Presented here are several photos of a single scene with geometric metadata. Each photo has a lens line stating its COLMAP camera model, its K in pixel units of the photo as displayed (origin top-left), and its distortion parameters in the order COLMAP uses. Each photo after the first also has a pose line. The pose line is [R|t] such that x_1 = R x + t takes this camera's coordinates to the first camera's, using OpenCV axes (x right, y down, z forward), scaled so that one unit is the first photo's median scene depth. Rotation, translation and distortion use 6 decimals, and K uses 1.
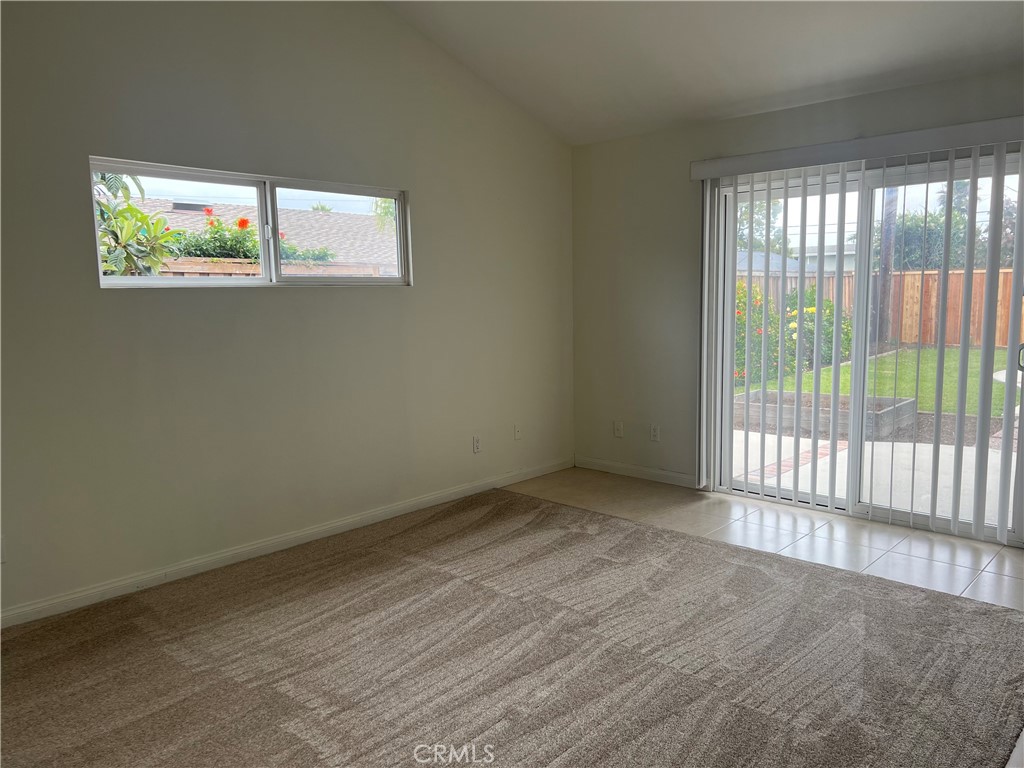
lens RADIAL K [[767.7, 0, 512.7], [0, 767.7, 386.6], [0, 0, 1]] dist [0.069784, -0.071304]
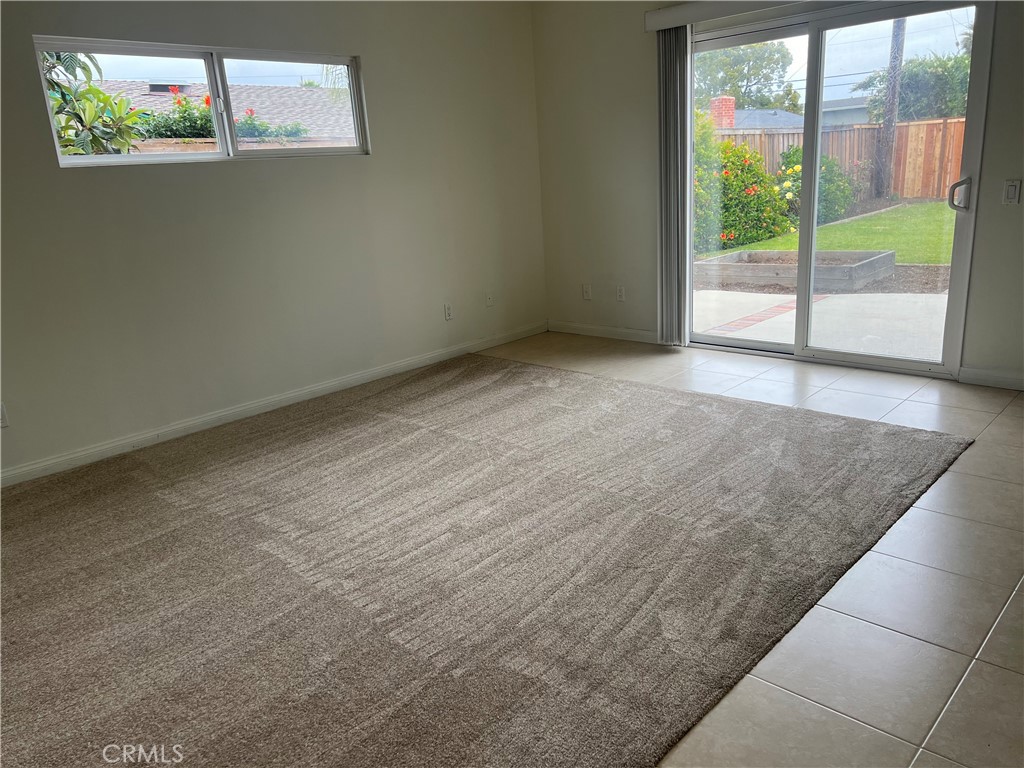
lens RADIAL K [[767.7, 0, 511.2], [0, 767.7, 385.1], [0, 0, 1]] dist [0.069784, -0.071304]
pose [[0.998963, -0.042289, -0.016889, 0.073059], [0.044375, 0.987286, 0.152633, 0.026250], [0.010219, -0.153224, 0.988139, -0.067159]]
